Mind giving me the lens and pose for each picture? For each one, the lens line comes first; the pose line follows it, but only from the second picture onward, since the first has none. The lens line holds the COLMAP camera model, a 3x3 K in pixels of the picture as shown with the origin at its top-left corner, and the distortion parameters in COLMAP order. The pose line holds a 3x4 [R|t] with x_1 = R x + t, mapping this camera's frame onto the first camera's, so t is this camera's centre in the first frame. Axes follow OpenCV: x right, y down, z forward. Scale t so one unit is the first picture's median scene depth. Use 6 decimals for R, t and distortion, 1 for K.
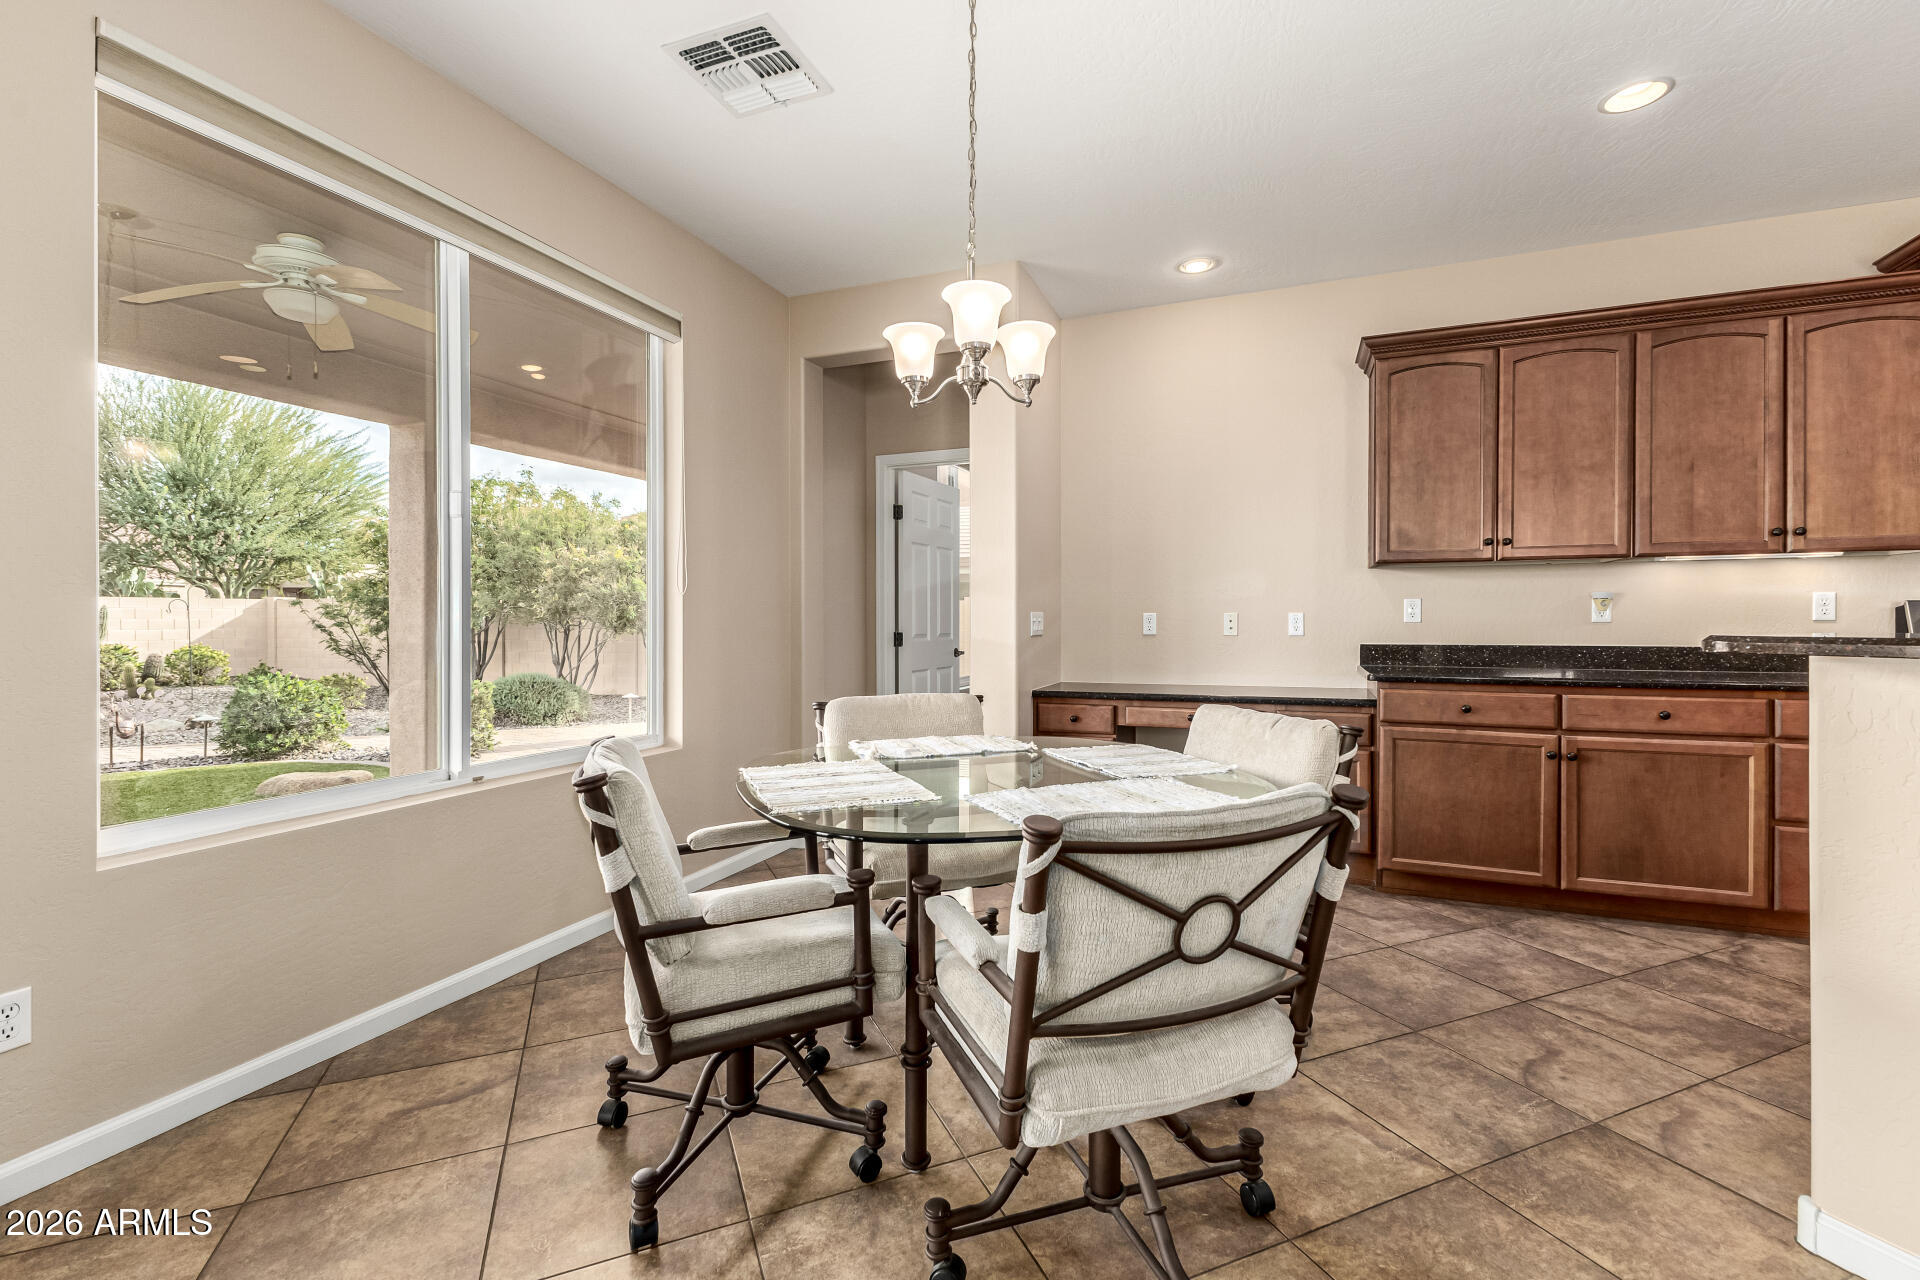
lens RADIAL K [[835.7, 0, 965.7], [0, 835.7, 630.2], [0, 0, 1]] dist [0.008165, 0.000606]
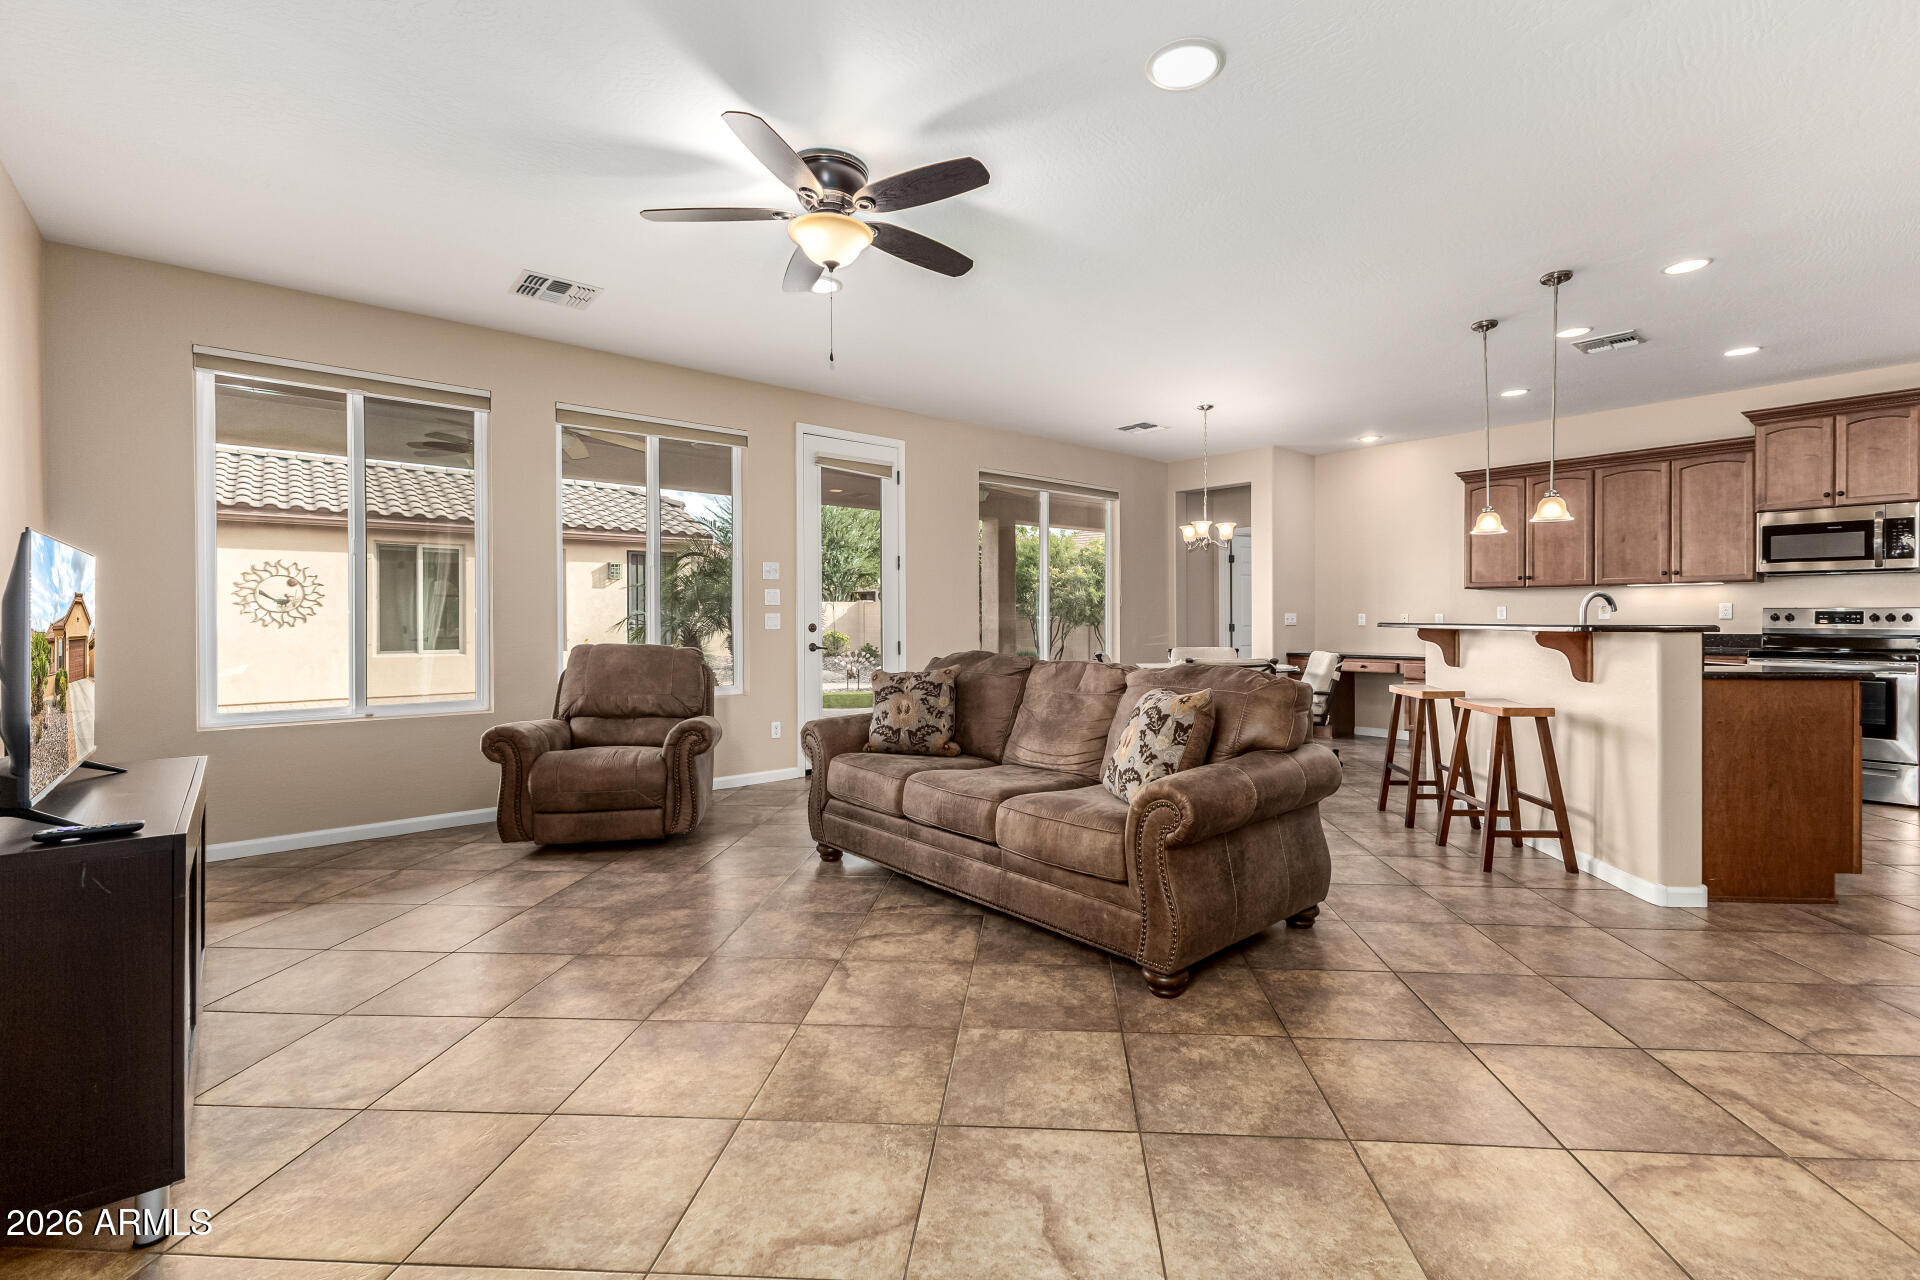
lens RADIAL K [[835.7, 0, 970.4], [0, 835.7, 628.4], [0, 0, 1]] dist [0.008165, 0.000606]
pose [[0.873377, 0.009387, -0.486954, 0.507873], [-0.008791, 0.999955, 0.003511, 0.017264], [0.486965, 0.001214, 0.873420, -1.434181]]
